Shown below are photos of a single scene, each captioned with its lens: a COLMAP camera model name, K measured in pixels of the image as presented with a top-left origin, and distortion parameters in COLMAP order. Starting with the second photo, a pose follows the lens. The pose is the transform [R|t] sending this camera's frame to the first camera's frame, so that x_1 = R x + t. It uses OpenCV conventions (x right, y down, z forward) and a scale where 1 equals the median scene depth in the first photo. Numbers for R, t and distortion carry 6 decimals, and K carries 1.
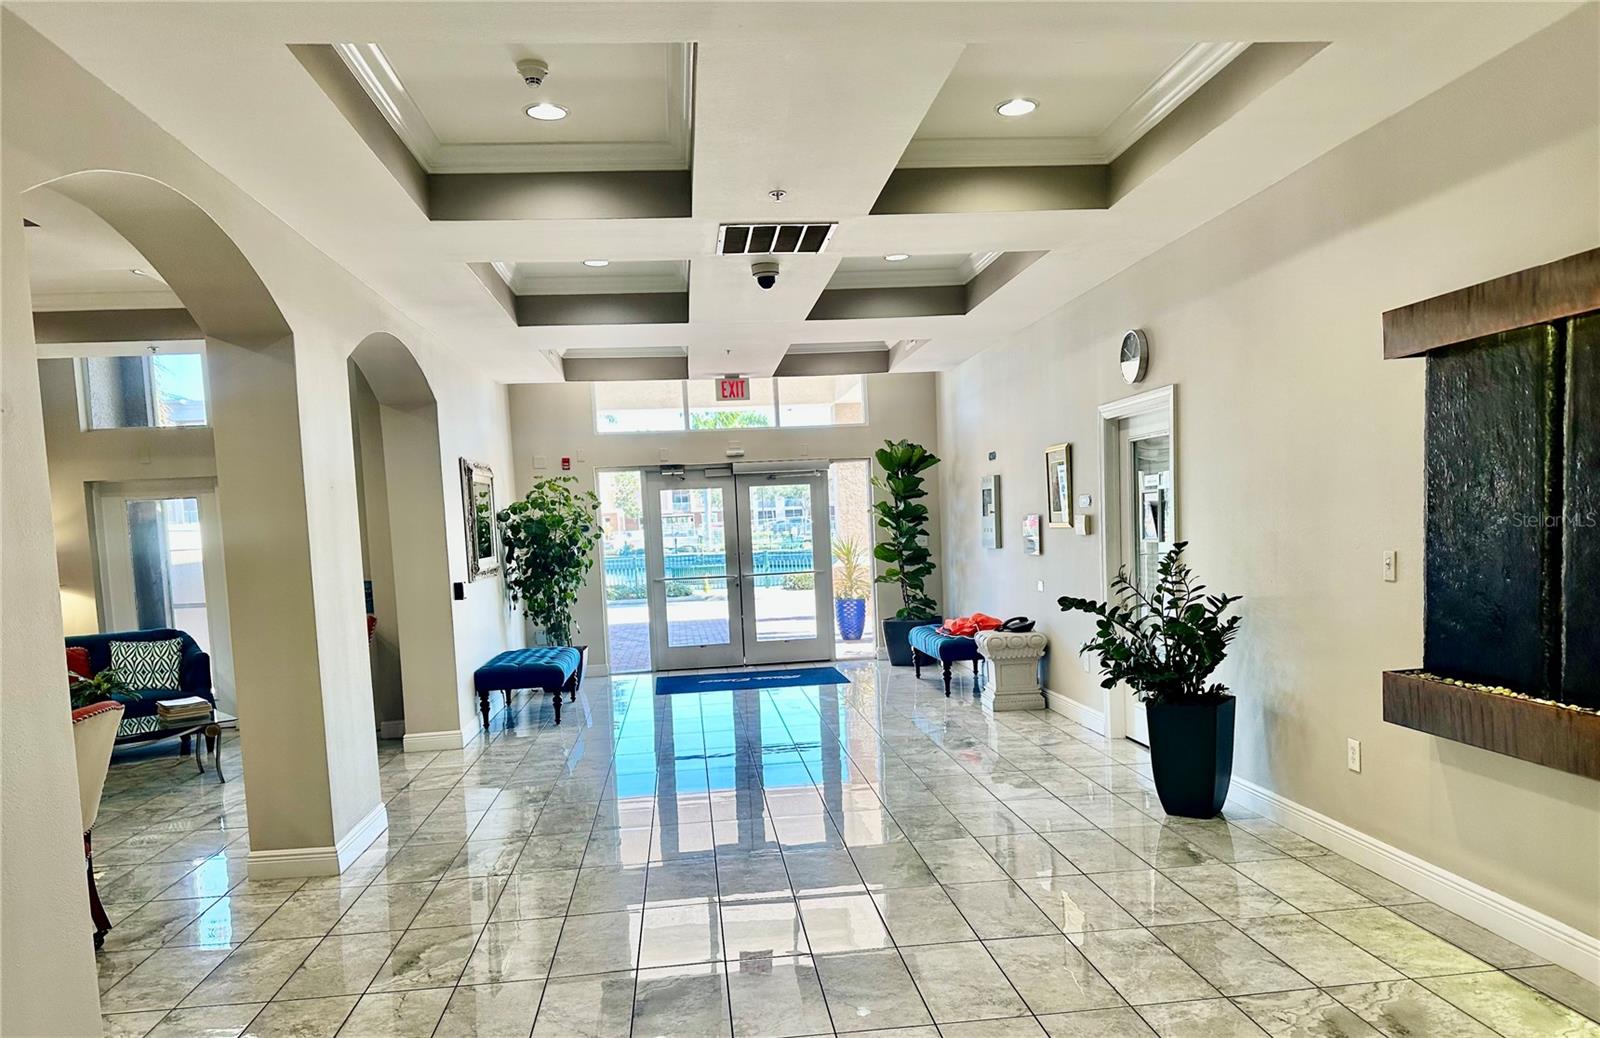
lens RADIAL K [[1162.1, 0, 800.0], [0, 1162.1, 519.0], [0, 0, 1]] dist [0.308964, -0.328794]
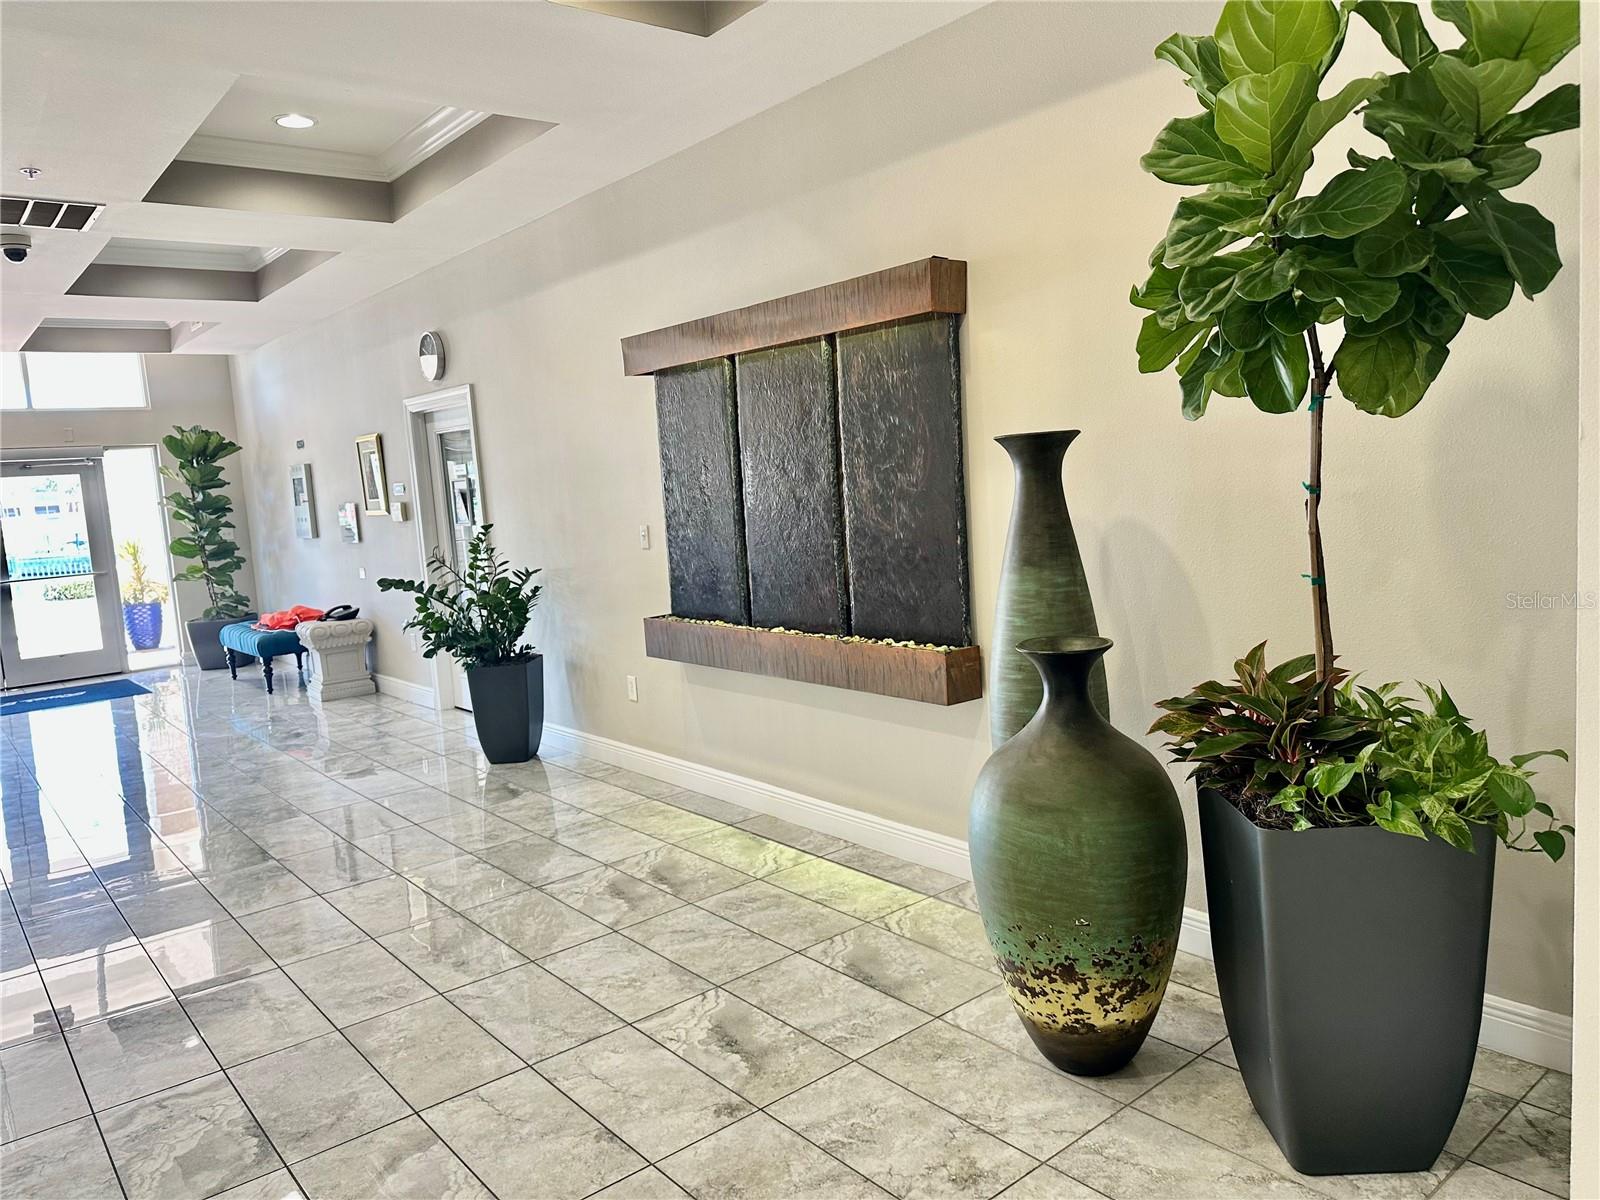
lens RADIAL K [[1136.6, 0, 922.2], [0, 1136.6, 623.7], [0, 0, 1]] dist [0.006588, -0.043521]
pose [[0.792387, -0.085017, 0.604066, -0.013180], [0.022317, 0.993618, 0.110569, 0.002787], [-0.609611, -0.074132, 0.789227, -0.100612]]
